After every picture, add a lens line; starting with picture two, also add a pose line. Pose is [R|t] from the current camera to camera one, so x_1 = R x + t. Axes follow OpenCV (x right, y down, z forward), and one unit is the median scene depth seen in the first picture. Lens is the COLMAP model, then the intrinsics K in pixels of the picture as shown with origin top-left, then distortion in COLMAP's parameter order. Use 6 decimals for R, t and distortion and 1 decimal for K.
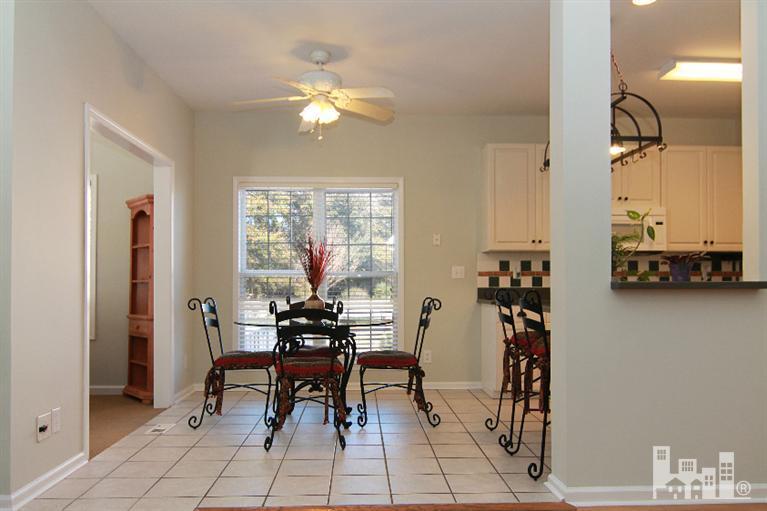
lens RADIAL K [[601.7, 0, 380.1], [0, 601.7, 266.7], [0, 0, 1]] dist [-0.007980, -0.002531]
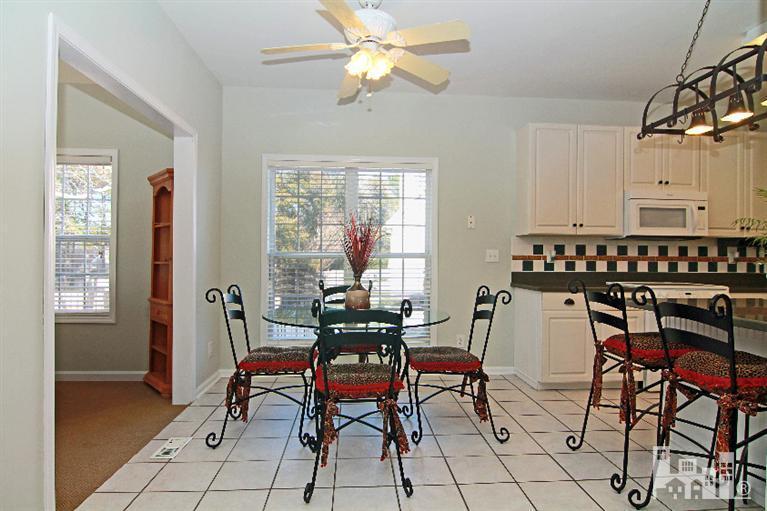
lens RADIAL K [[441.9, 0, 383.5], [0, 441.9, 255.5], [0, 0, 1]] dist [-0.005785, -0.001684]
pose [[0.999505, 0.009734, 0.029905, -0.088206], [-0.010401, 0.999699, 0.022239, -0.007060], [-0.029679, -0.022539, 0.999305, 0.359890]]
